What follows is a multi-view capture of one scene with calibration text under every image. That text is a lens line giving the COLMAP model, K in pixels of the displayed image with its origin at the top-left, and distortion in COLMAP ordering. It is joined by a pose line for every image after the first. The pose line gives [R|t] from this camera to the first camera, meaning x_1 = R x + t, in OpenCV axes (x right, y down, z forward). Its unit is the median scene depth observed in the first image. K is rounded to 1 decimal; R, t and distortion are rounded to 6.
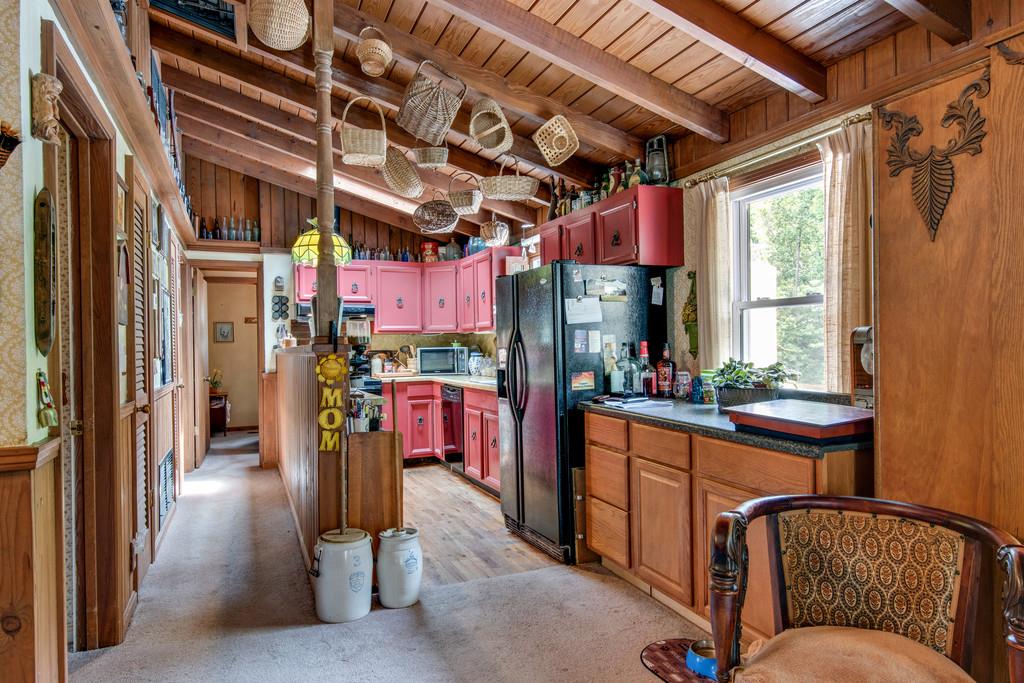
lens RADIAL K [[463.9, 0, 508.6], [0, 463.9, 344.5], [0, 0, 1]] dist [0.005591, -0.000766]
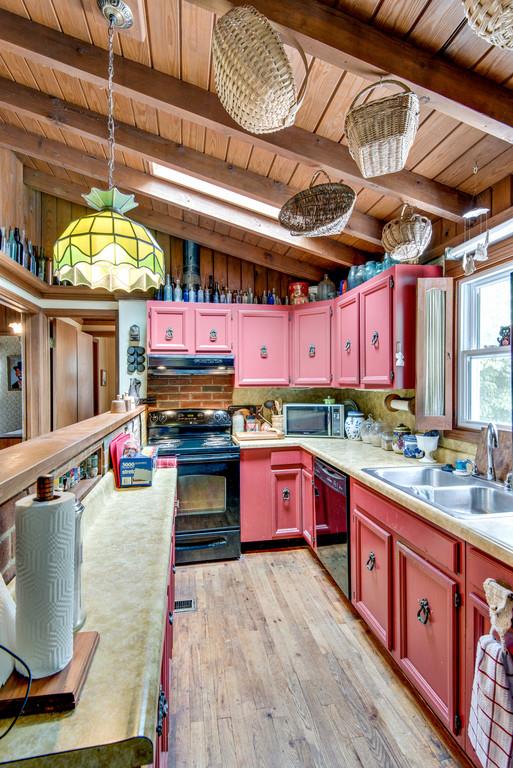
lens RADIAL K [[347.9, 0, 252.3], [0, 347.9, 384.6], [0, 0, 1]] dist [0.005591, -0.000766]
pose [[0.960011, 0.010768, -0.279755, -0.074551], [-0.010178, 0.999942, 0.003559, -0.031747], [0.279777, -0.000569, 0.960065, 0.377353]]
